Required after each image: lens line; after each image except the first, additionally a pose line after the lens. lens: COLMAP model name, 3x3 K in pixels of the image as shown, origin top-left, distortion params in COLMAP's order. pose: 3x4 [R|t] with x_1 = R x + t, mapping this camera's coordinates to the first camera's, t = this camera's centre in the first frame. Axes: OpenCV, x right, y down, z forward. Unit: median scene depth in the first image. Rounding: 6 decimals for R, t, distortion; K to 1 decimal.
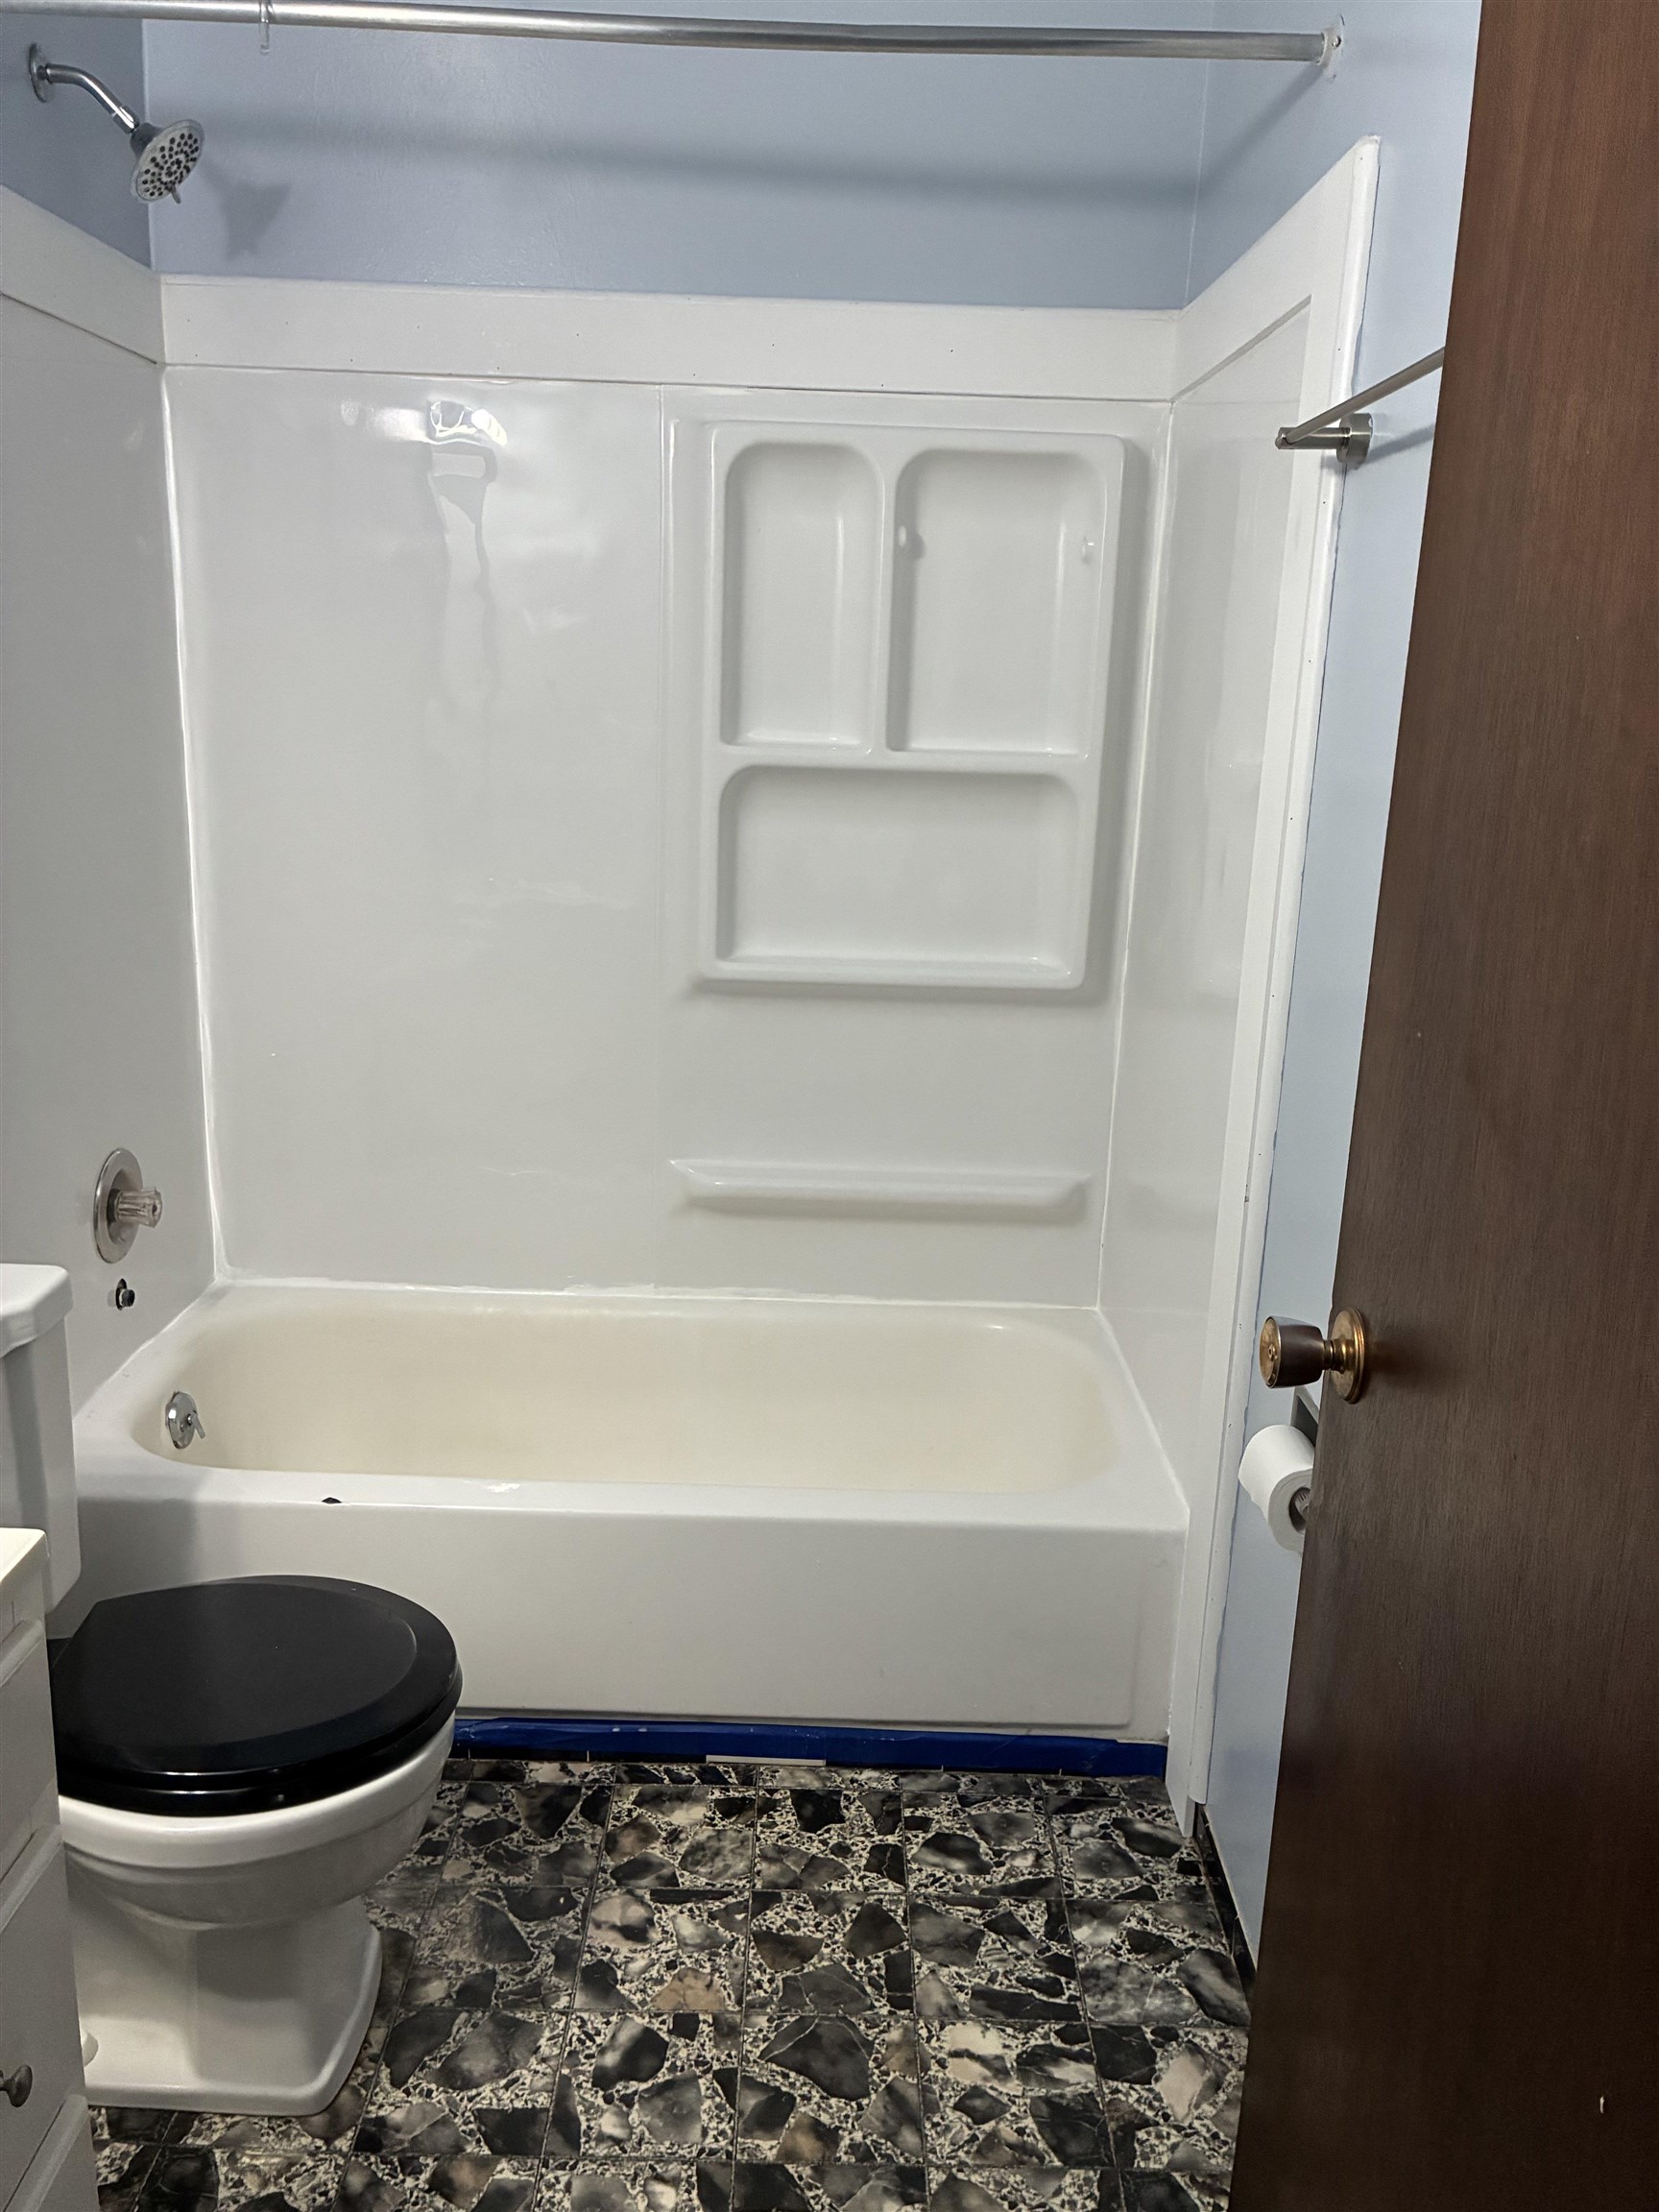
lens RADIAL K [[1669.1, 0, 831.7], [0, 1669.1, 1106.4], [0, 0, 1]] dist [0.051720, -0.071146]
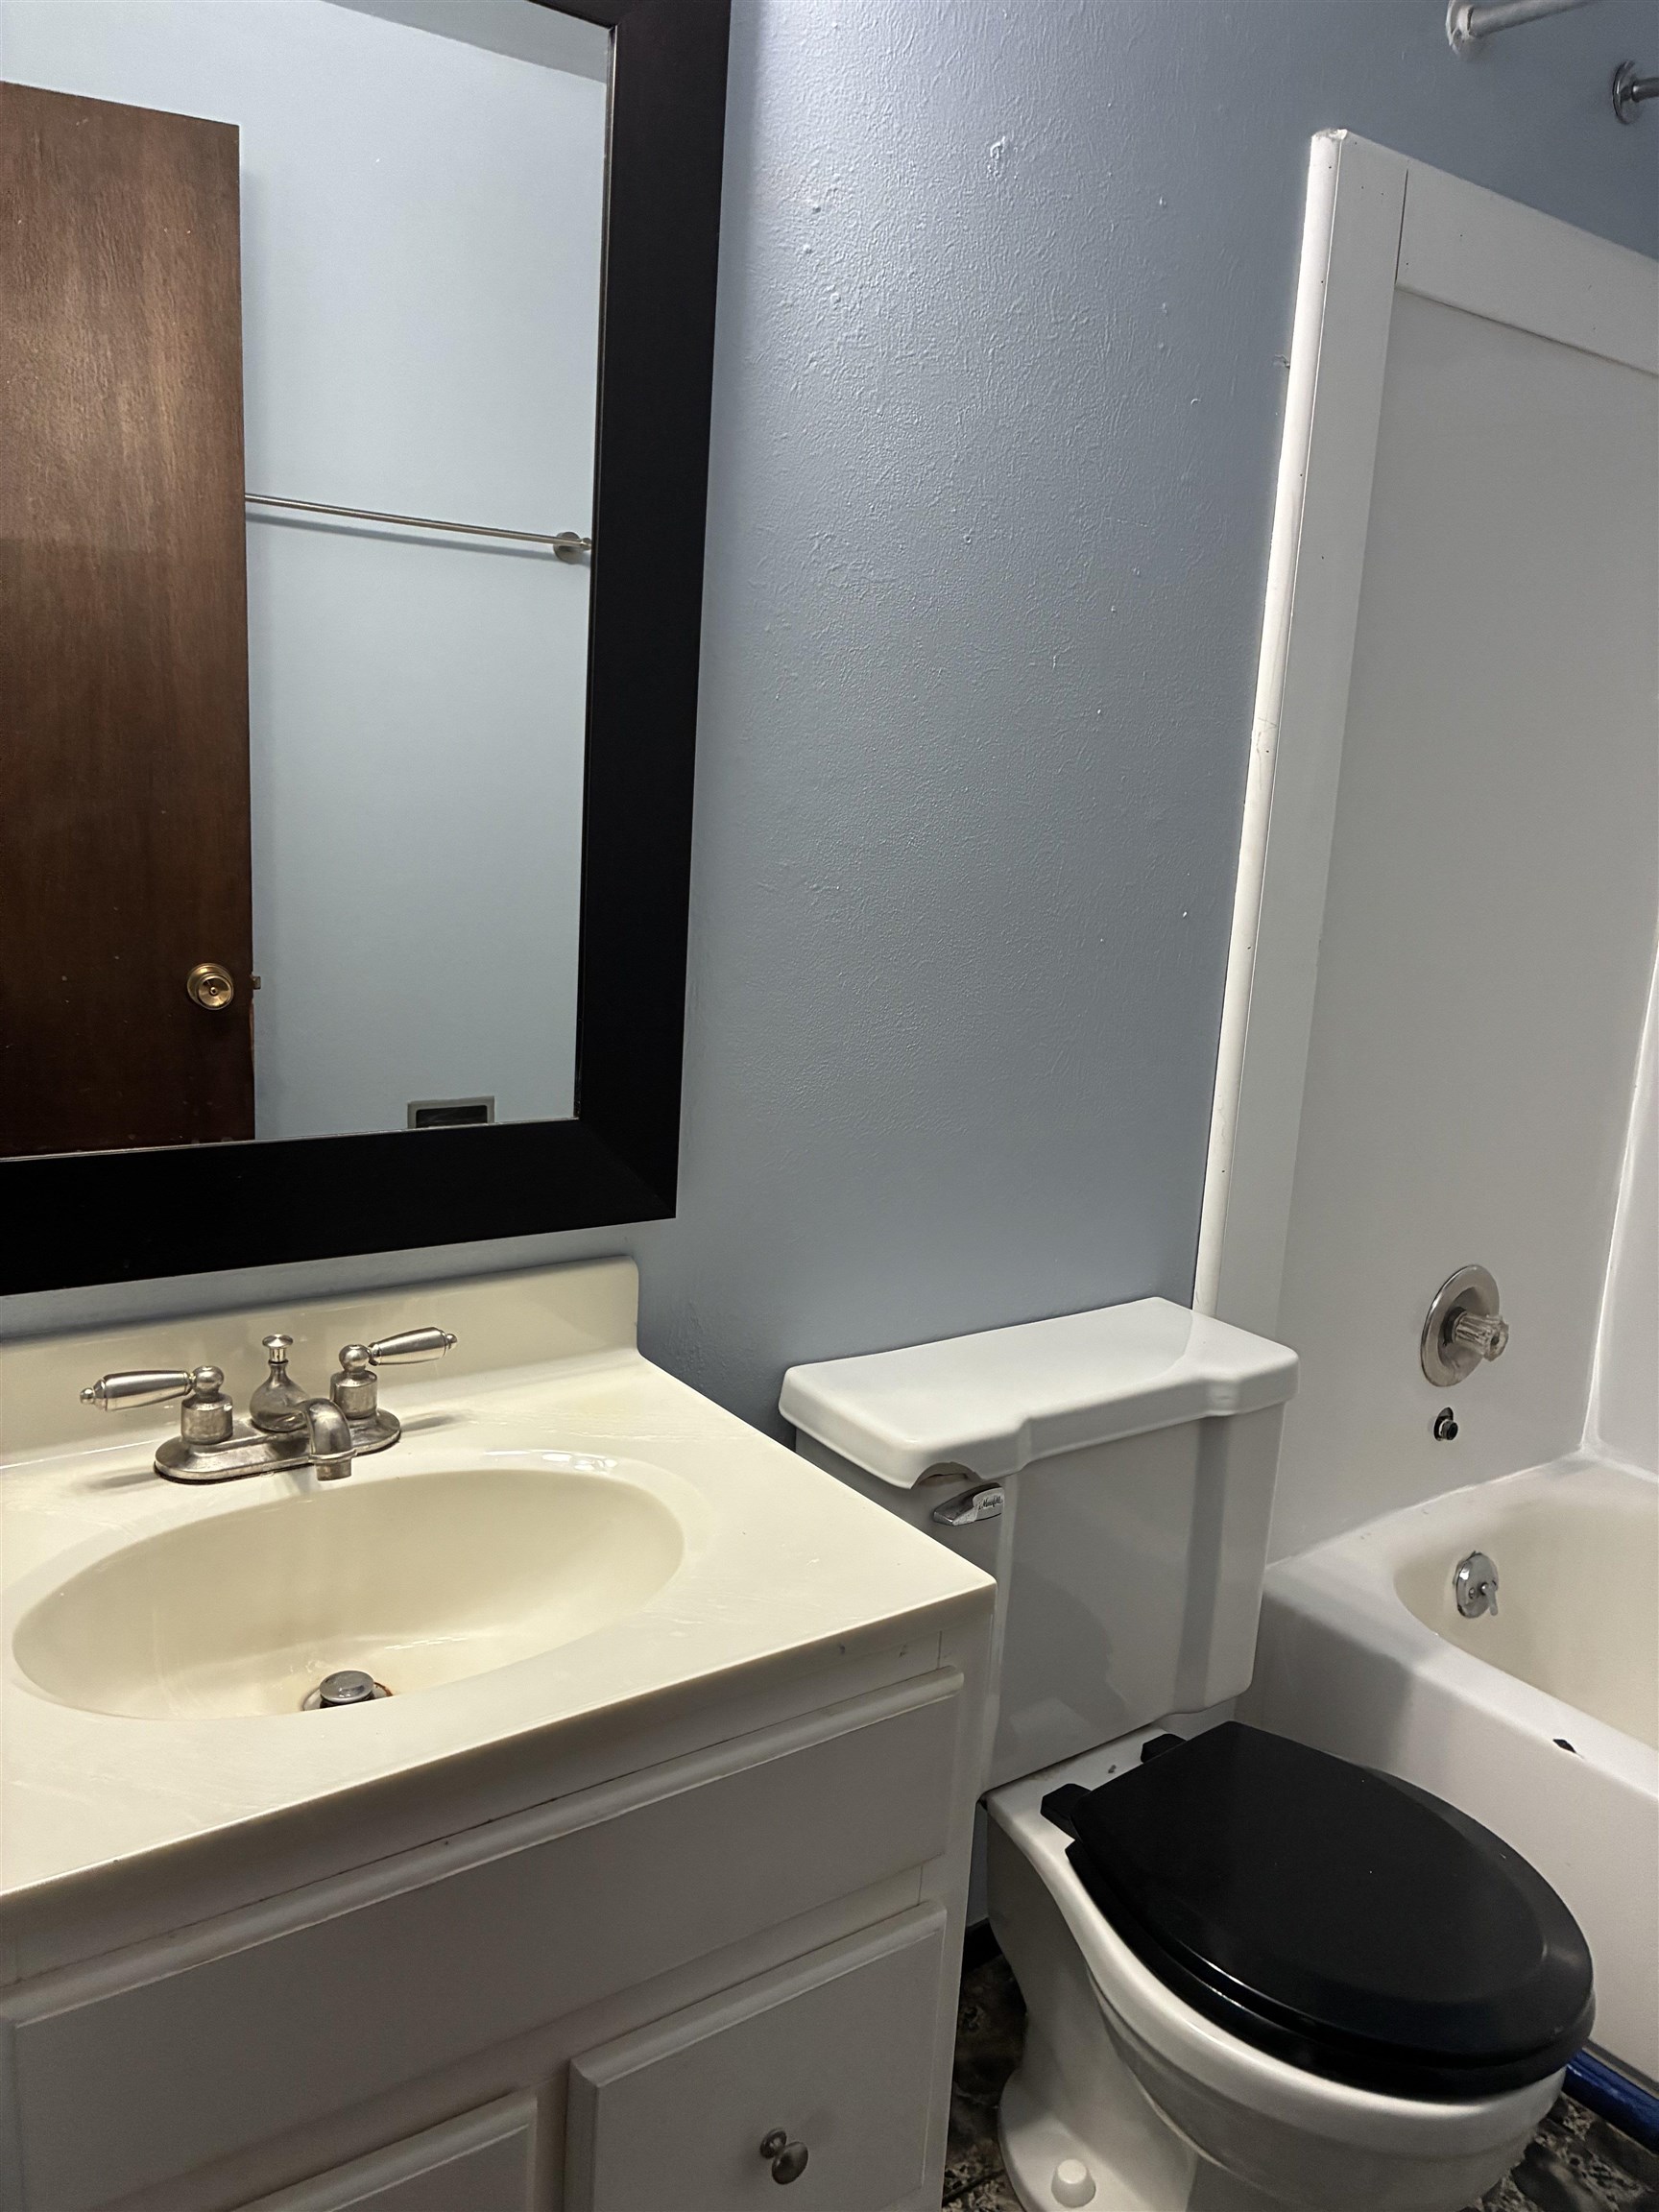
lens RADIAL K [[1669.1, 0, 828.7], [0, 1669.1, 1108.7], [0, 0, 1]] dist [0.051720, -0.071146]
pose [[0.587726, 0.151954, -0.794662, 0.074358], [-0.227930, 0.973519, 0.017579, 0.006729], [0.776290, 0.170795, 0.606797, 0.172630]]
